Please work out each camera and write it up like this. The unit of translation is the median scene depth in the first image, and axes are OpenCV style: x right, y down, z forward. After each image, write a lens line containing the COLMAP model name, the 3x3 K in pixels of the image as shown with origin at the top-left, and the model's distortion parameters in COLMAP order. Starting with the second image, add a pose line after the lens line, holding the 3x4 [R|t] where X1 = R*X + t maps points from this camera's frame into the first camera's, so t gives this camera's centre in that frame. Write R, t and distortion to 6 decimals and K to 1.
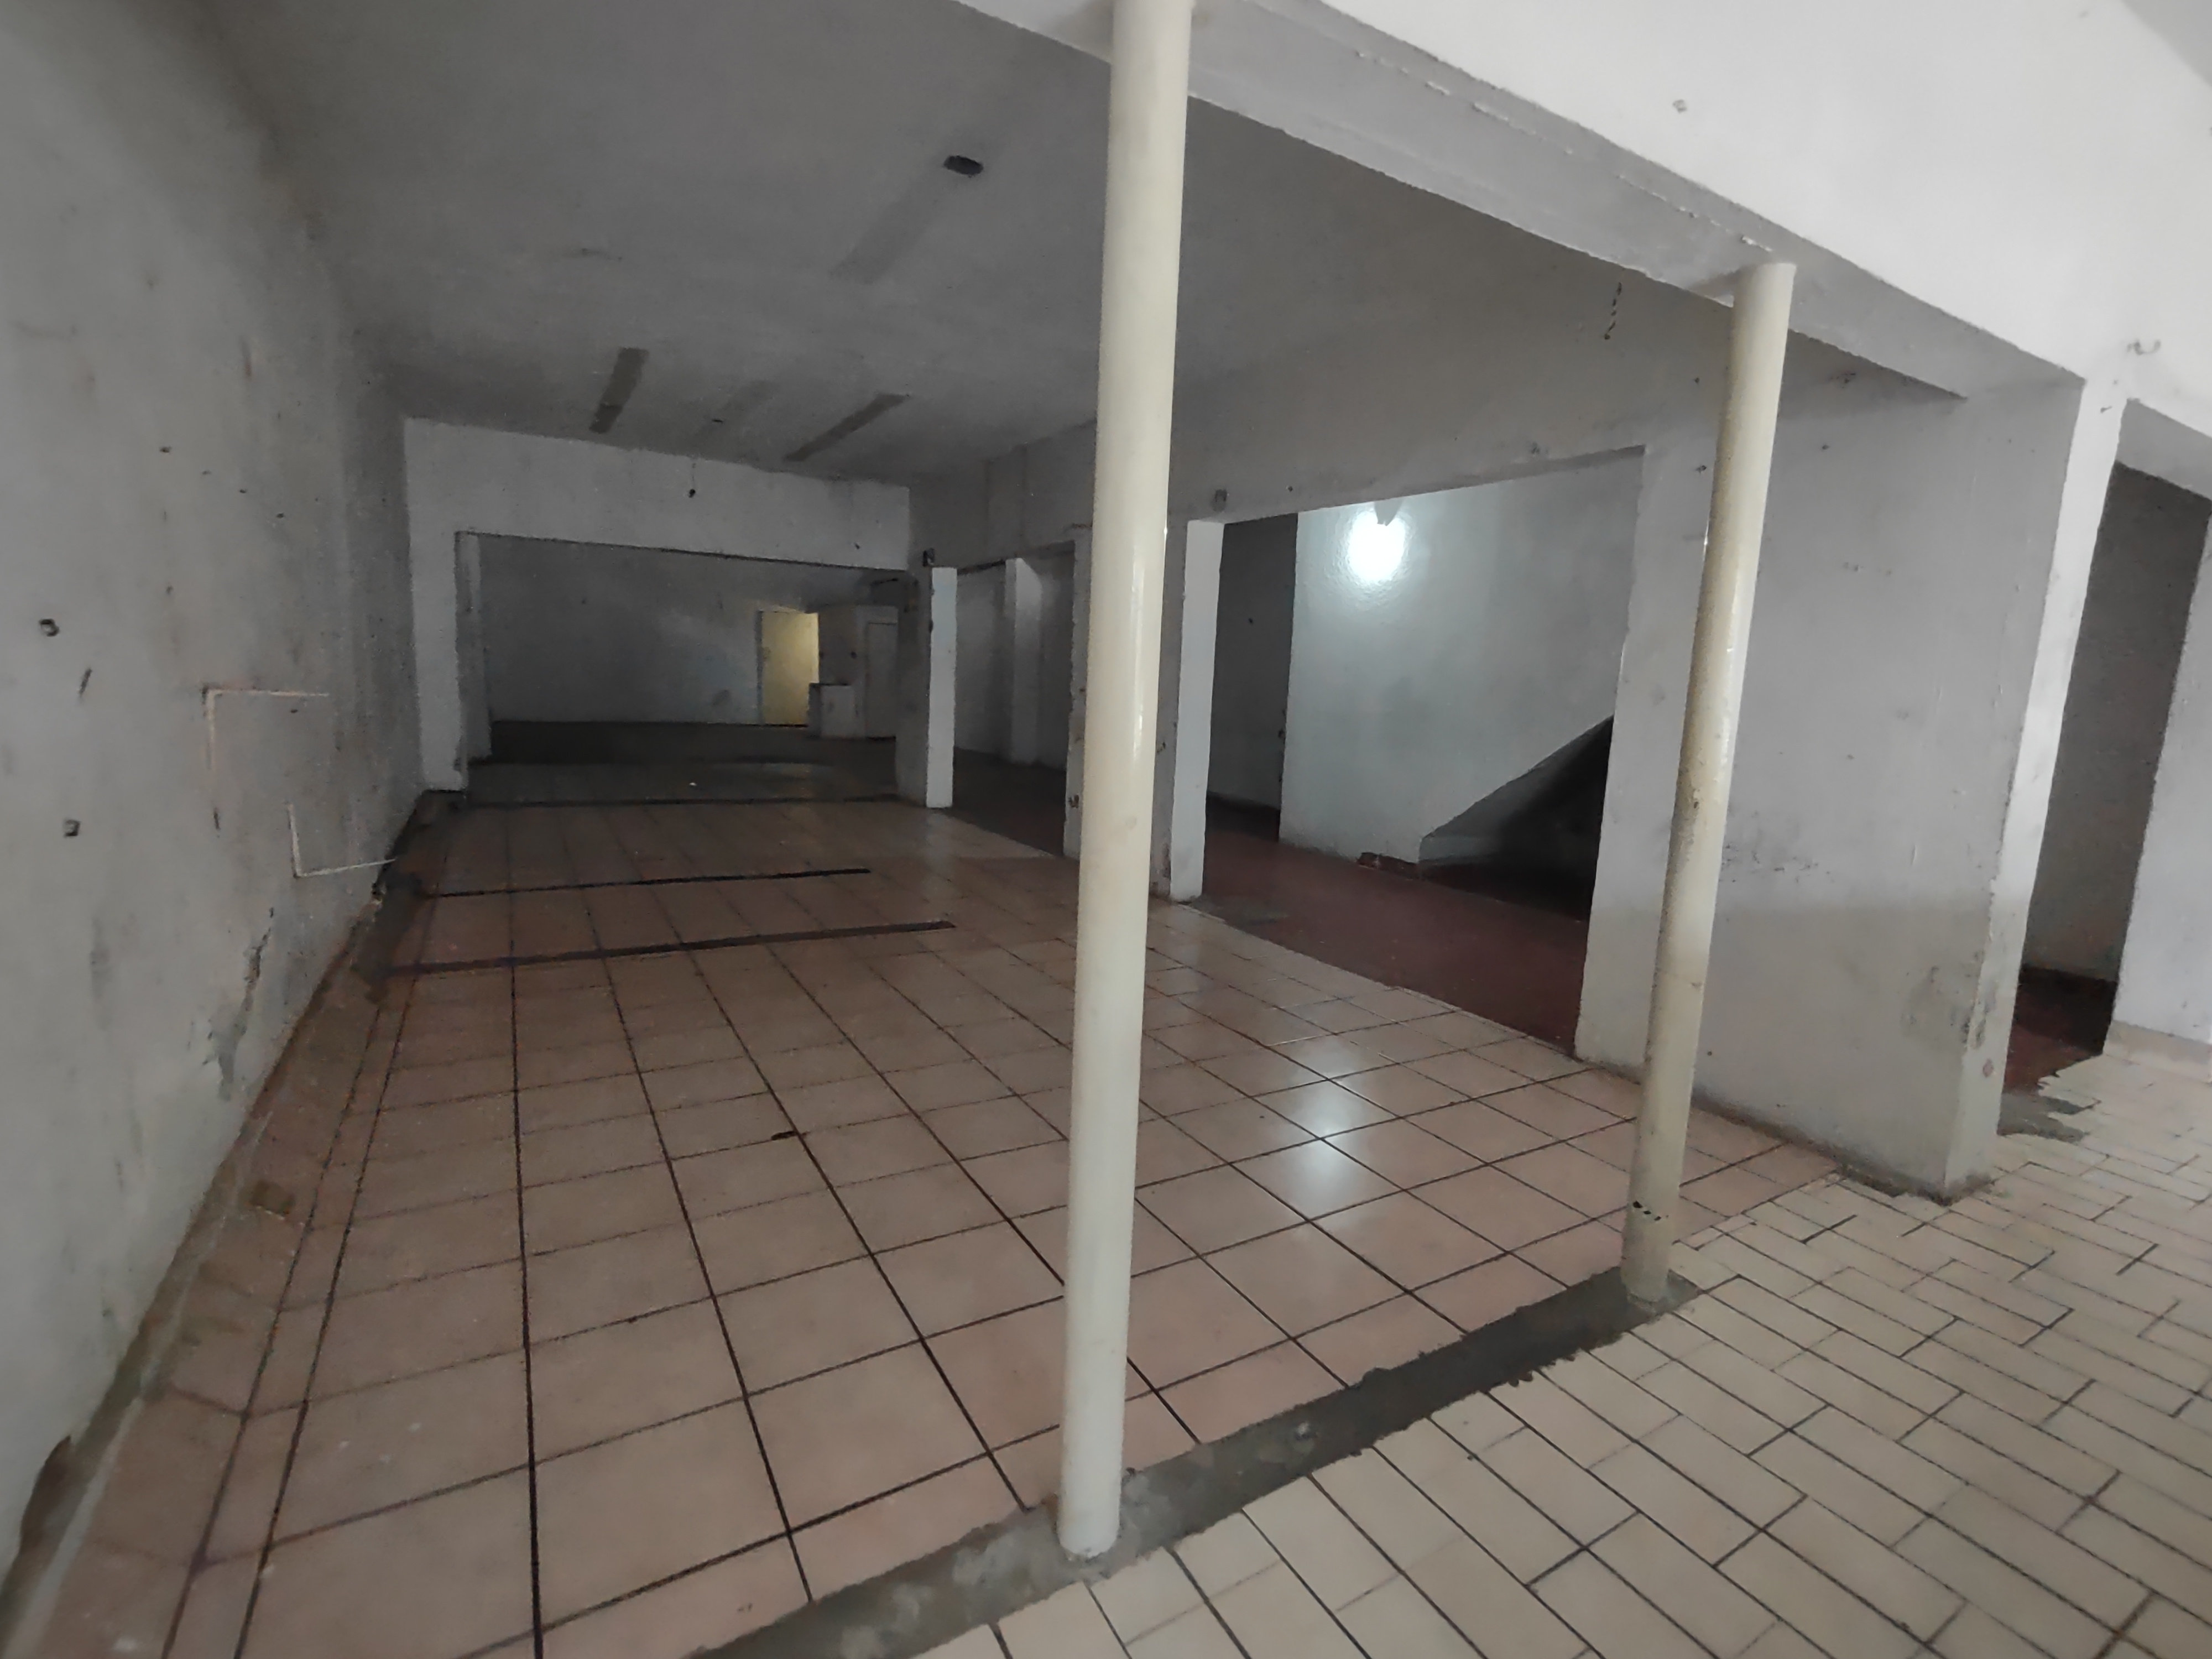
lens RADIAL K [[1004.0, 0, 1102.2], [0, 1004.0, 838.9], [0, 0, 1]] dist [-0.009208, 0.004521]
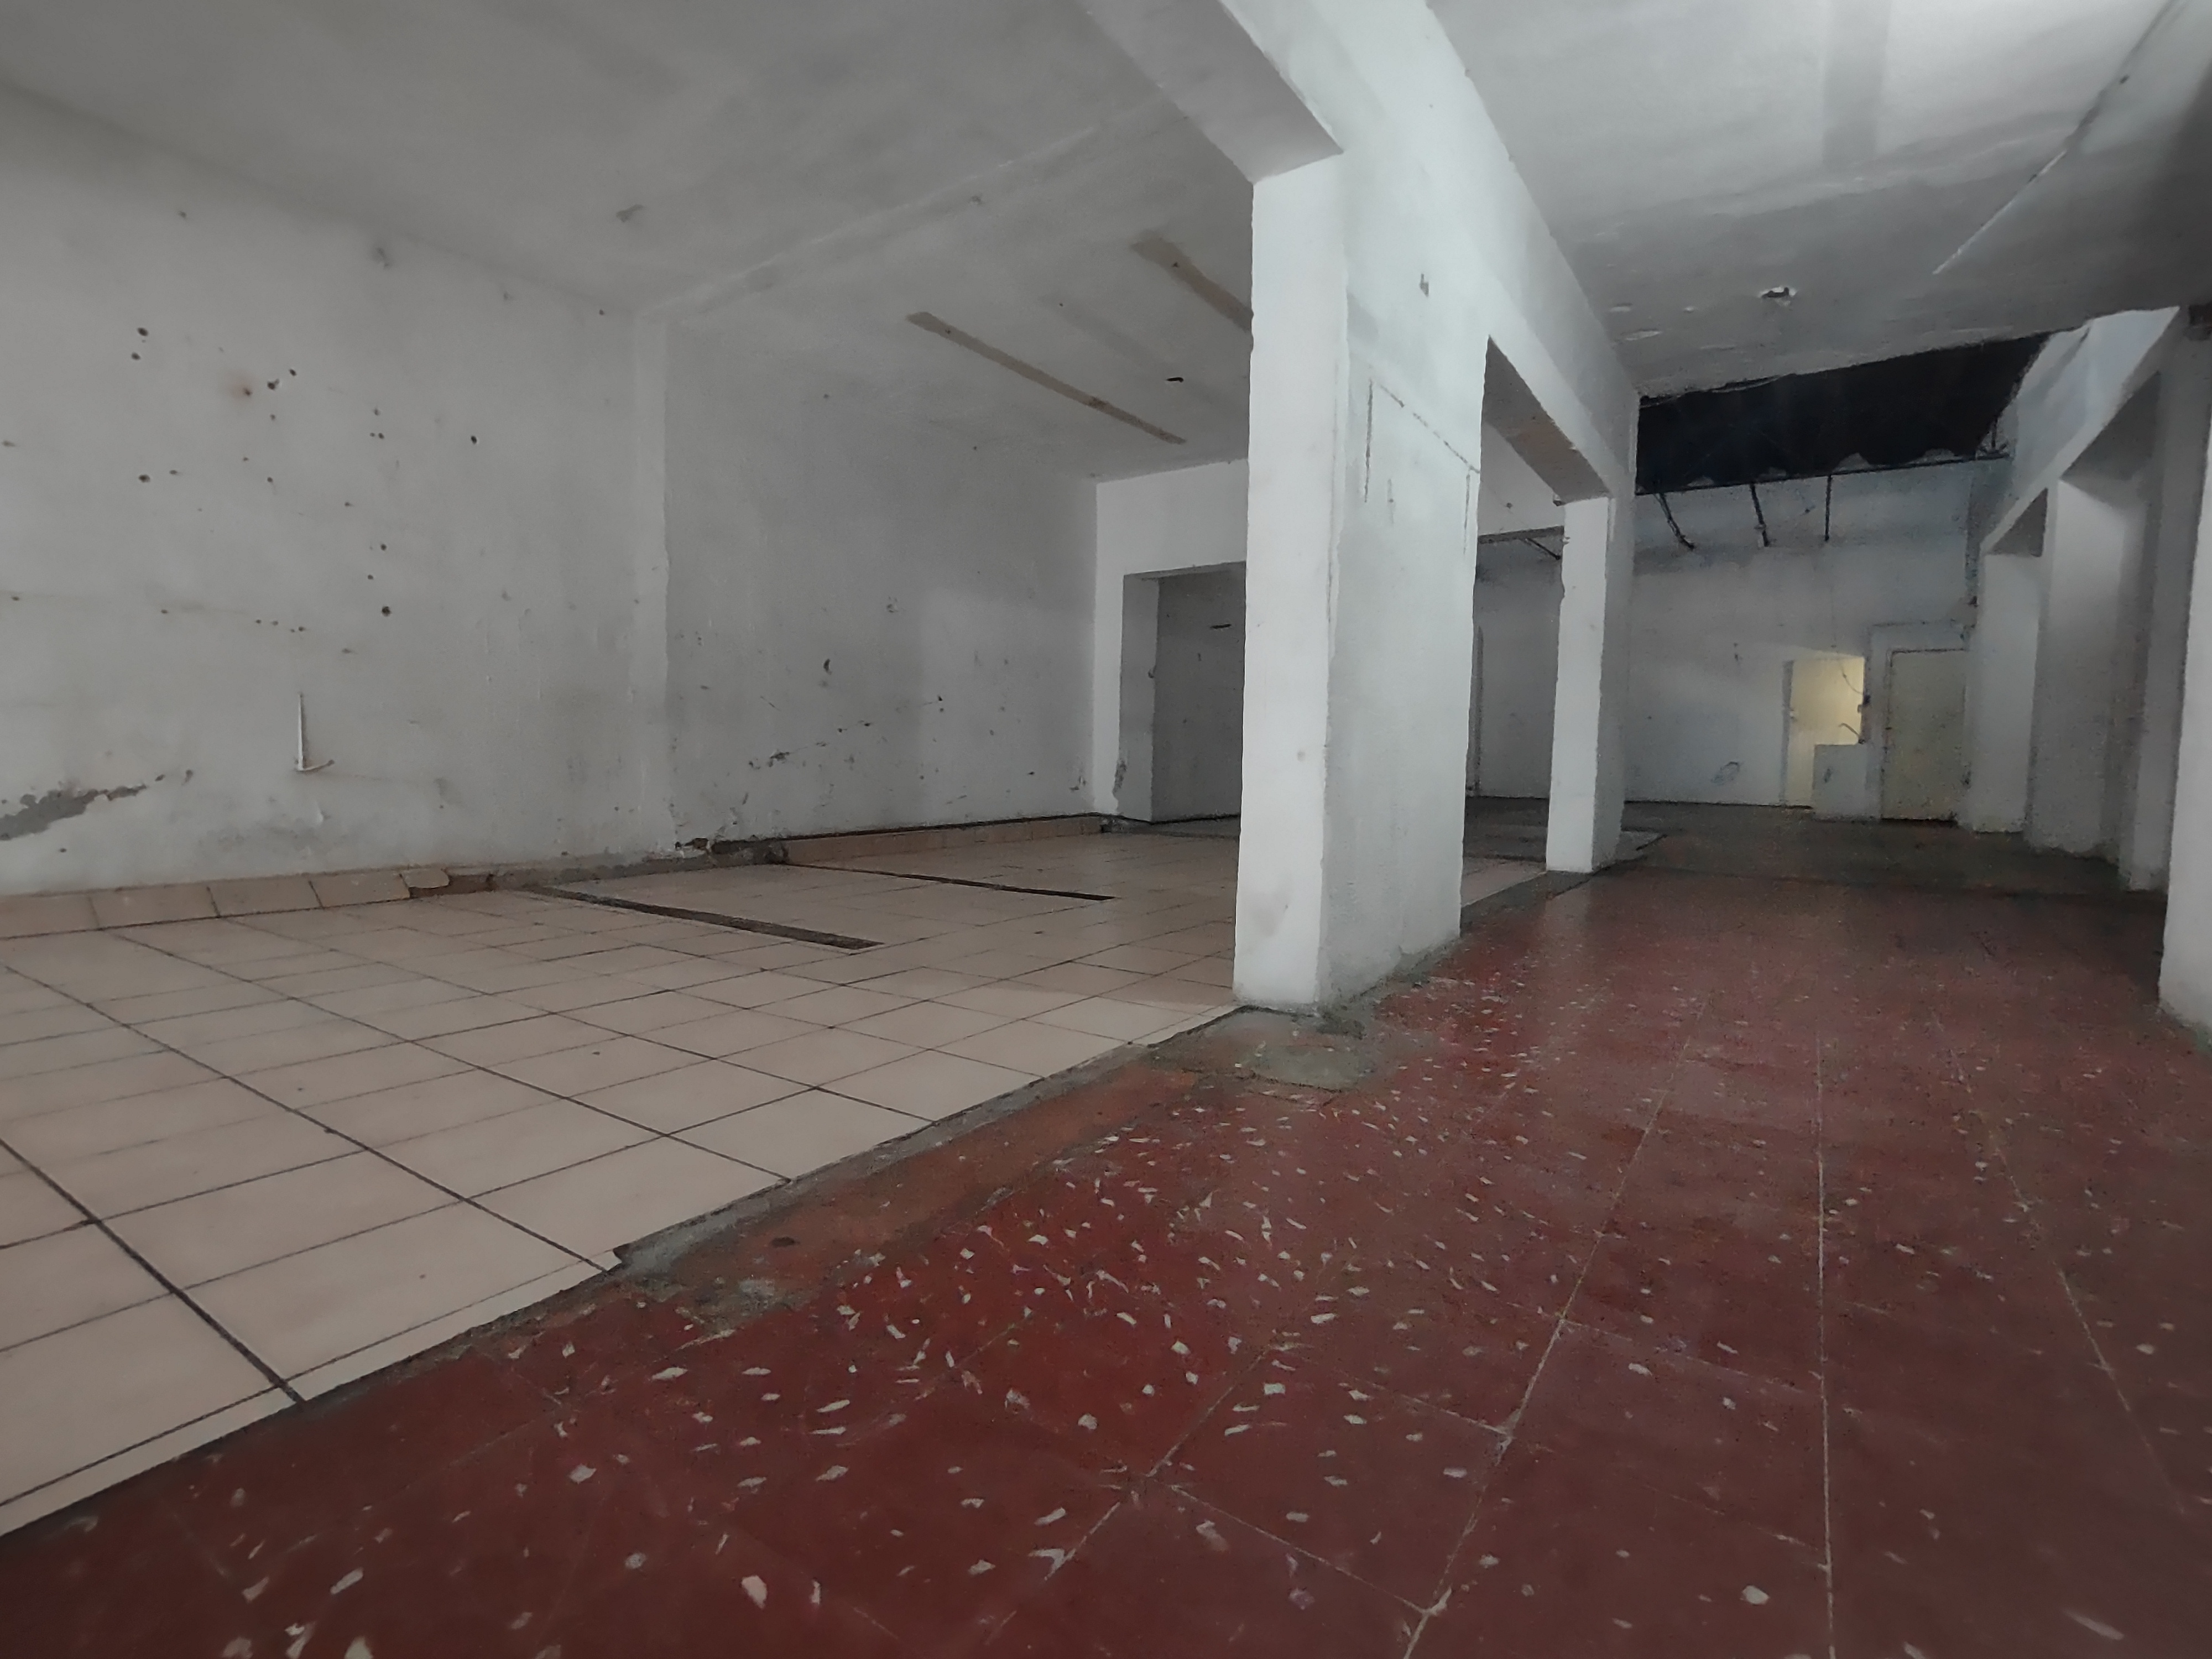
lens RADIAL K [[1004.0, 0, 1102.2], [0, 1004.0, 838.9], [0, 0, 1]] dist [-0.009208, 0.004521]
pose [[0.437359, 0.039948, -0.898399, 0.377447], [-0.137358, 0.990258, -0.022836, 0.005069], [0.888735, 0.133390, 0.438586, 0.592774]]
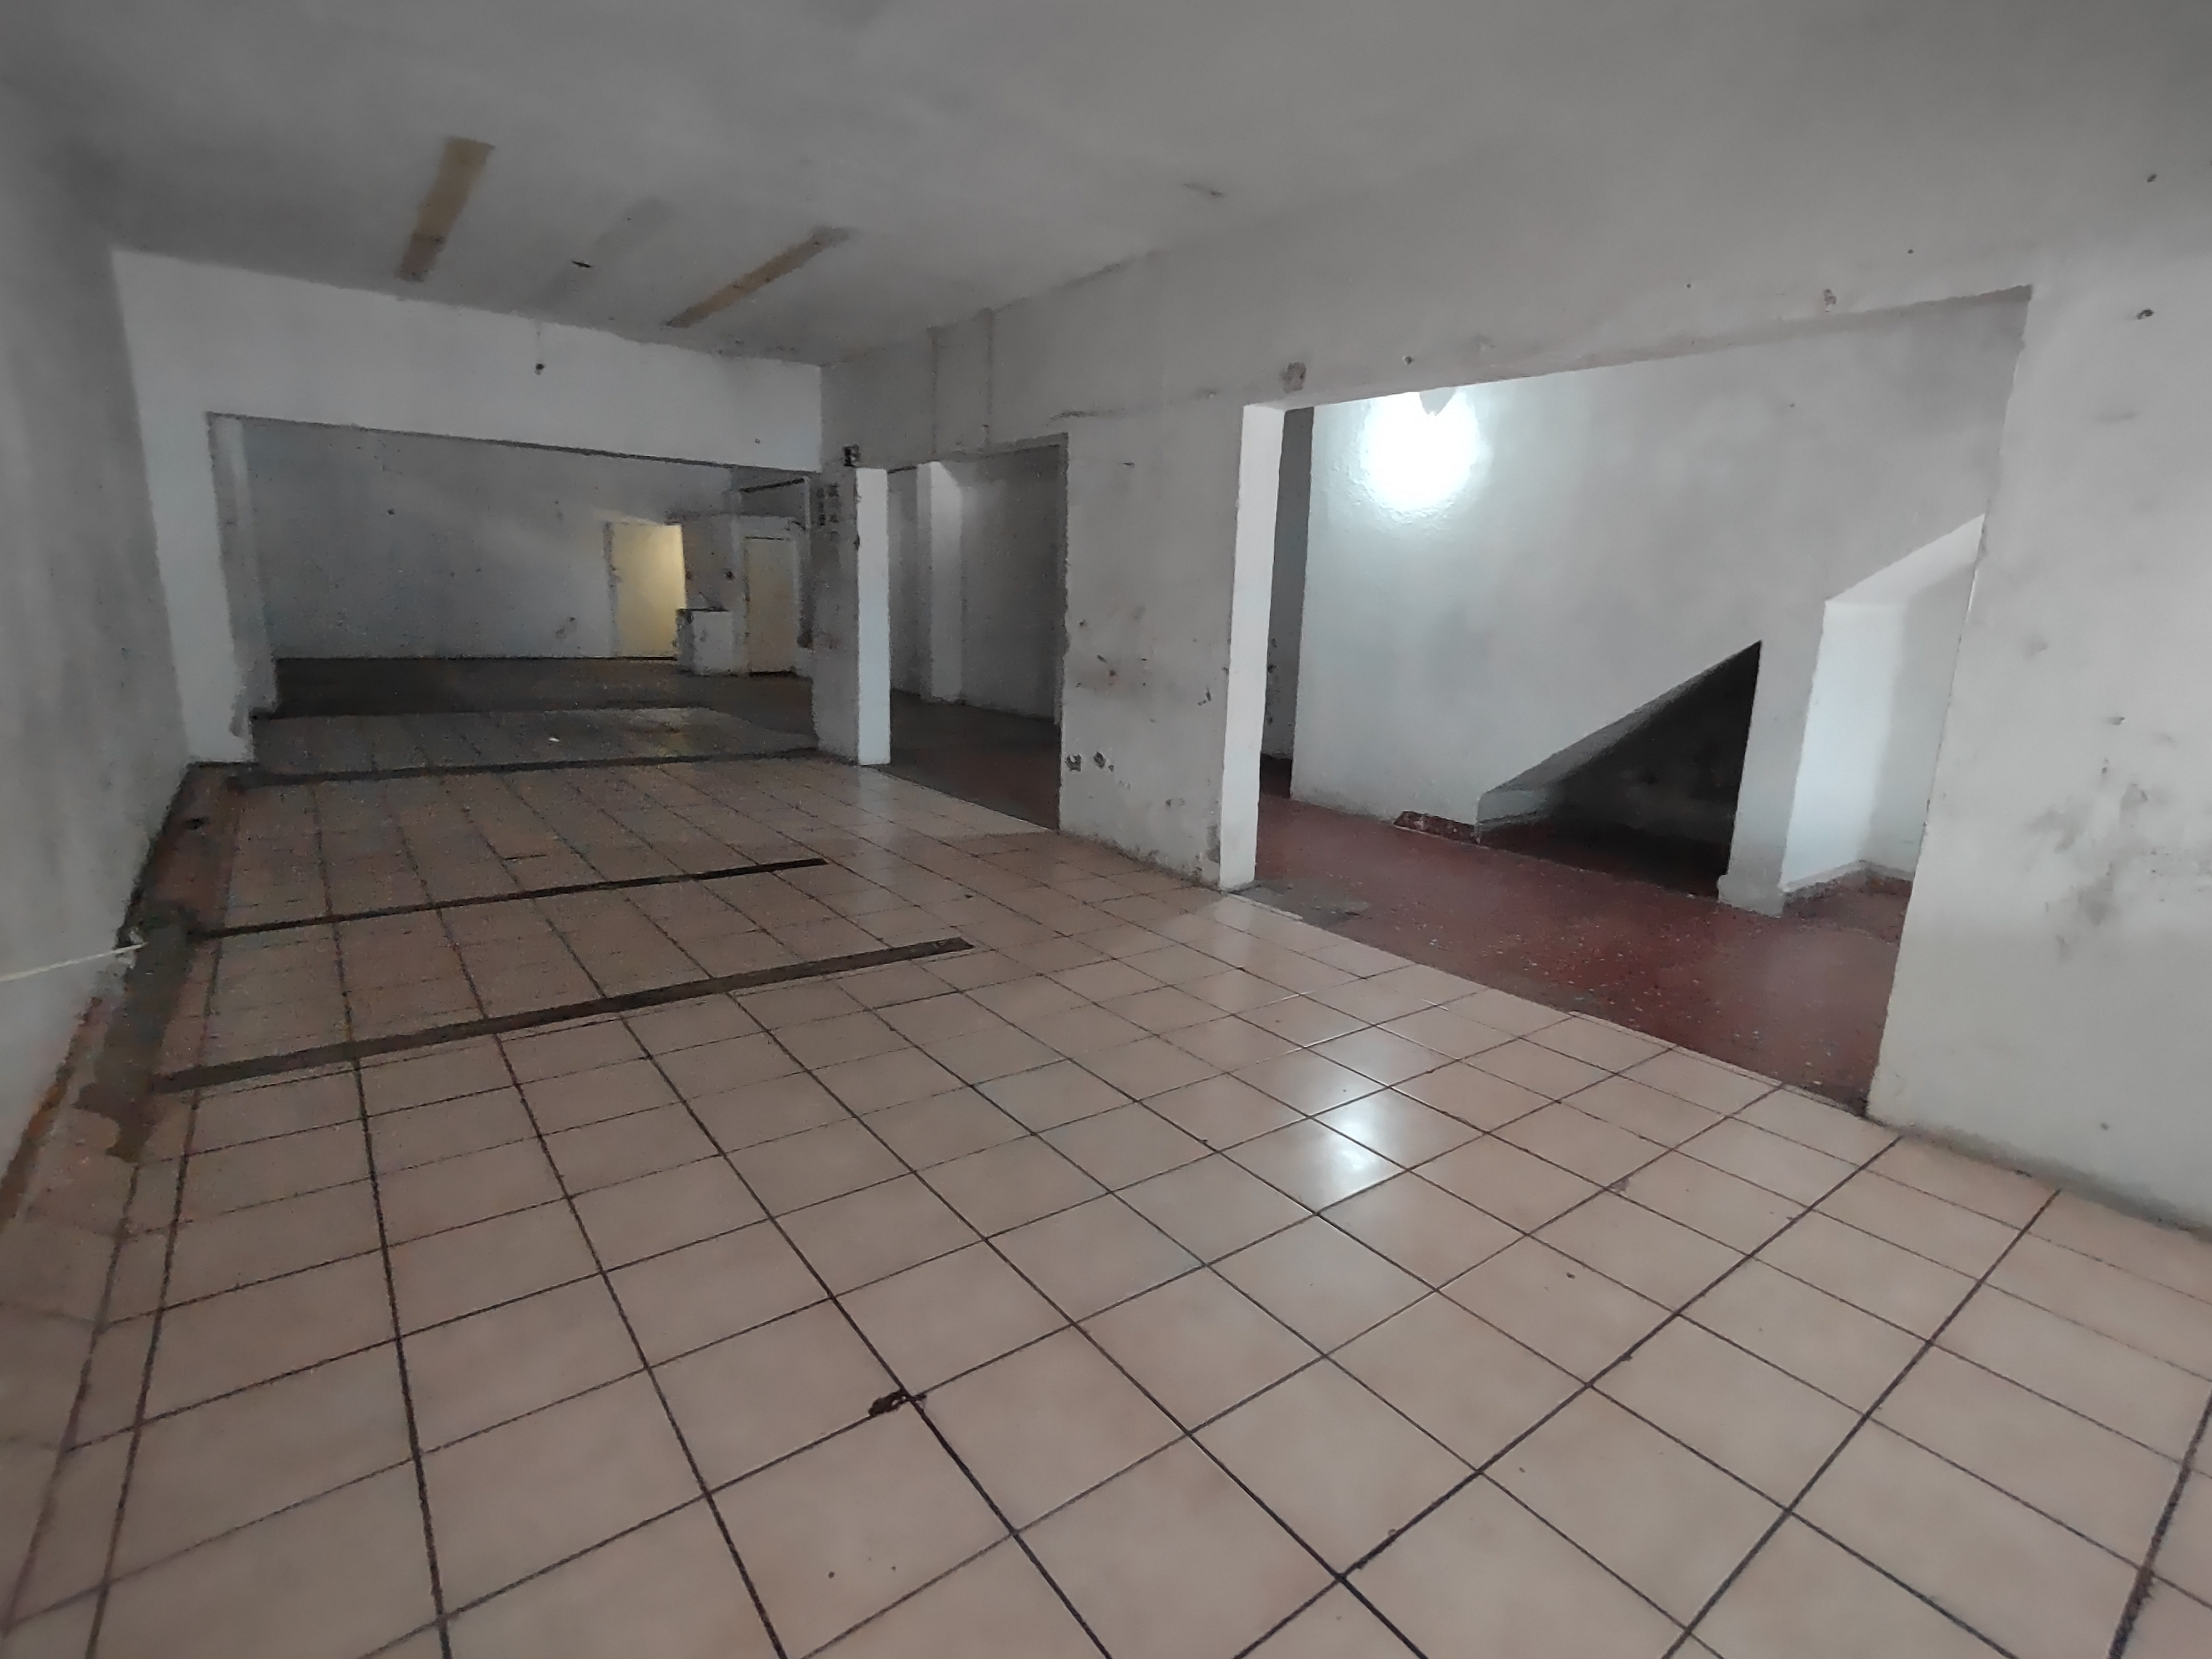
lens RADIAL K [[1054.2, 0, 1106.0], [0, 1054.2, 829.5], [0, 0, 1]] dist [-0.008659, 0.005816]
pose [[0.992707, -0.031450, 0.116380, -0.097005], [0.024533, 0.997873, 0.060397, -0.032394], [-0.118032, -0.057102, 0.991367, 0.146643]]
